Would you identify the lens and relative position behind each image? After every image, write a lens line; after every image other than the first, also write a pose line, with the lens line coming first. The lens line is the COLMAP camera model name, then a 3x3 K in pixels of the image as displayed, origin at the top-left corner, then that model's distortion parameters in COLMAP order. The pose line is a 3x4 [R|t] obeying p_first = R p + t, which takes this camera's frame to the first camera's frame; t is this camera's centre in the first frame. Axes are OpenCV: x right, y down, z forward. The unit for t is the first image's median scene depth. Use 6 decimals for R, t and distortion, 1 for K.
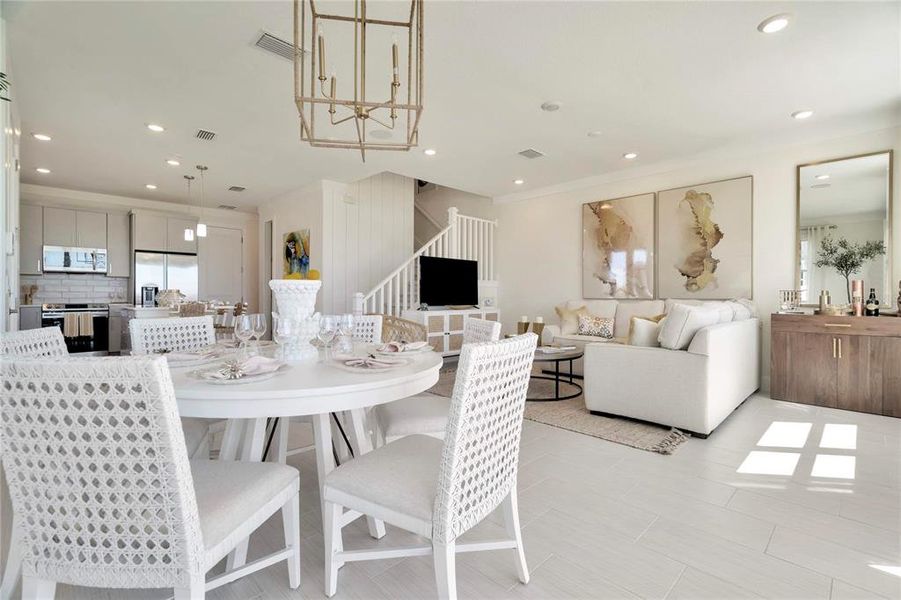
lens RADIAL K [[410.5, 0, 448.3], [0, 410.5, 294.7], [0, 0, 1]] dist [0.003520, 0.000548]
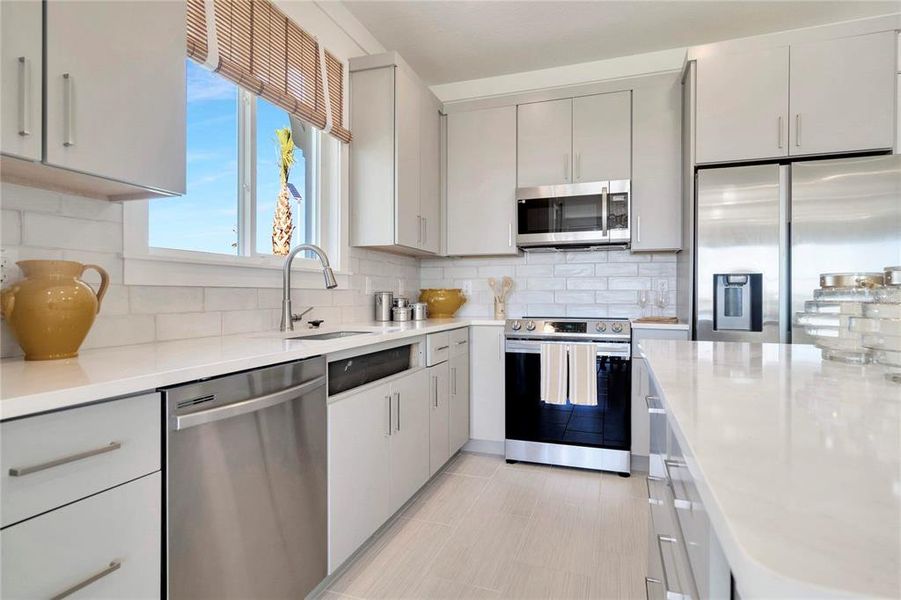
lens RADIAL K [[470.3, 0, 453.4], [0, 470.3, 293.5], [0, 0, 1]] dist [-0.004801, 0.001397]
pose [[0.436363, -0.004916, -0.899757, -0.519566], [0.000602, 0.999986, -0.005171, -0.001778], [0.899770, 0.001715, 0.436360, 0.676568]]
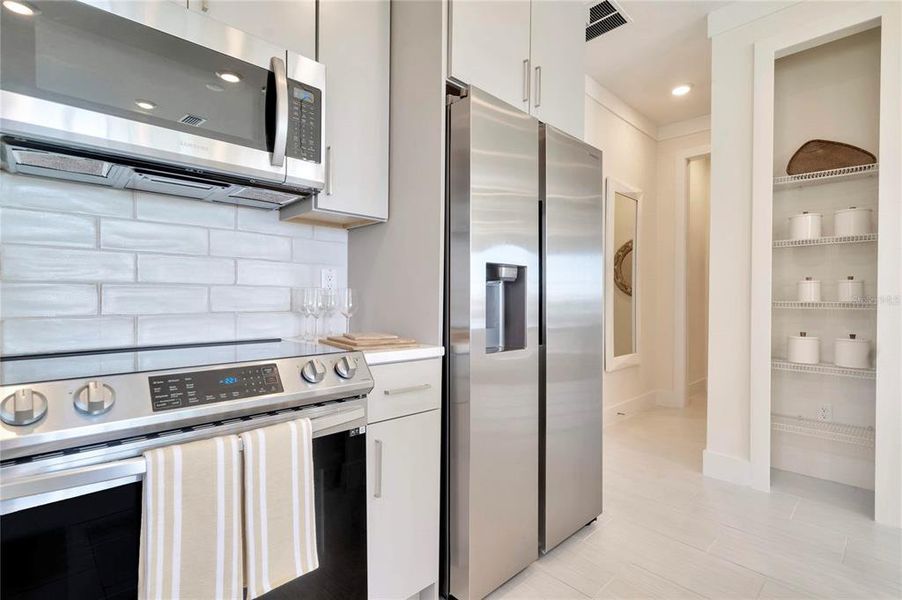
lens RADIAL K [[428.1, 0, 454.3], [0, 428.1, 300.3], [0, 0, 1]] dist [-0.001023, -0.000157]
pose [[0.999969, 0.006549, -0.004306, -0.786839], [-0.006500, 0.999913, 0.011454, -0.002962], [0.004380, -0.011426, 0.999925, 0.817508]]
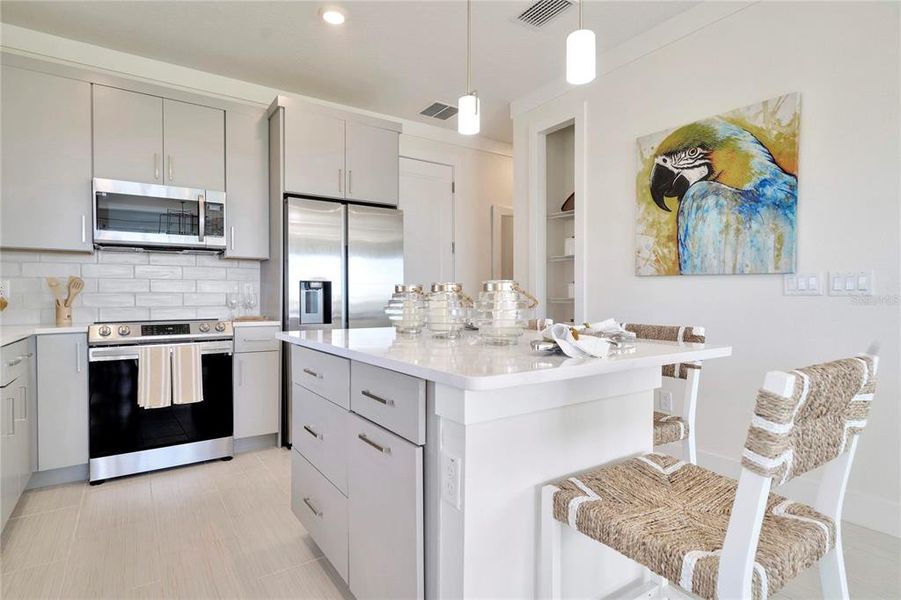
lens RADIAL K [[470.3, 0, 454.9], [0, 470.3, 297.7], [0, 0, 1]] dist [-0.004801, 0.001397]
pose [[0.985589, -0.004883, -0.169088, -0.527973], [0.005284, 0.999984, 0.001920, -0.001713], [0.169076, -0.002785, 0.985599, 0.575842]]
